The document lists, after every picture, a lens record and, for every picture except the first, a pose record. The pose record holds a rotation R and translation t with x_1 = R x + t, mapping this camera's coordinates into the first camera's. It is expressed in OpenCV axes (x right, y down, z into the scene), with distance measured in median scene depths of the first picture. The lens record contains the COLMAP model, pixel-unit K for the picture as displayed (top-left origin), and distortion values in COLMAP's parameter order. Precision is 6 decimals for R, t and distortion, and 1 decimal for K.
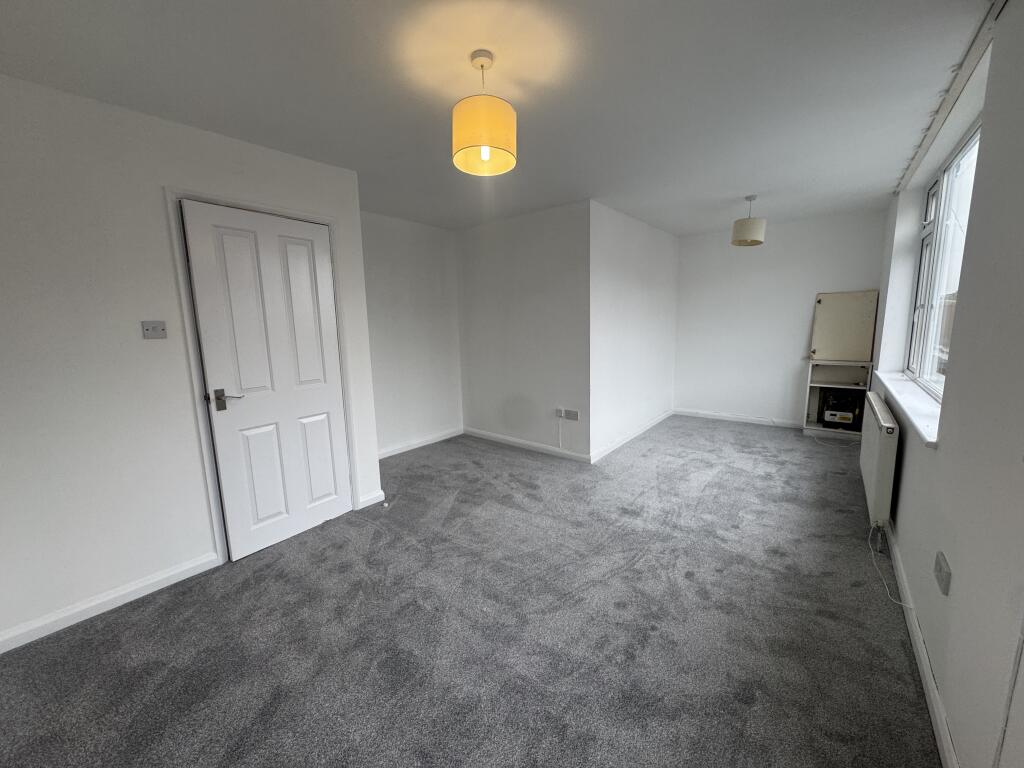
lens RADIAL K [[403.1, 0, 513.1], [0, 403.1, 385.8], [0, 0, 1]] dist [-0.002245, 0.000017]
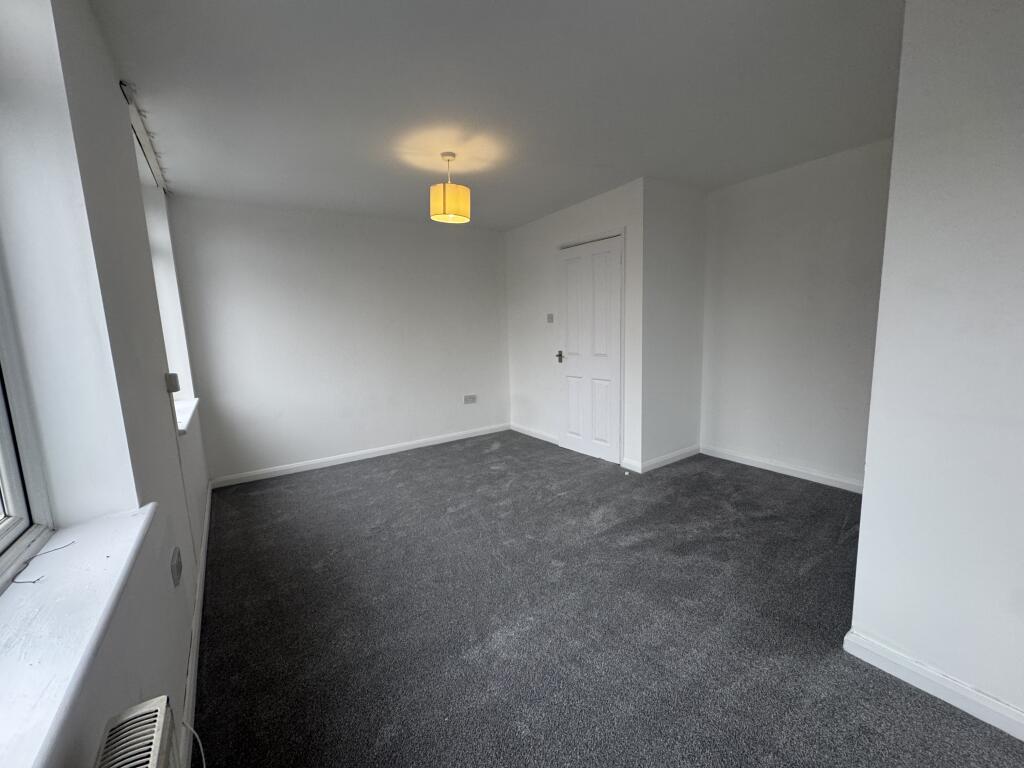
lens RADIAL K [[403.1, 0, 512.9], [0, 403.1, 385.1], [0, 0, 1]] dist [-0.002245, 0.000017]
pose [[-0.282870, 0.175983, -0.942876, 0.805707], [-0.105510, 0.971349, 0.212951, -0.155131], [0.953337, 0.159720, -0.256198, 0.950785]]
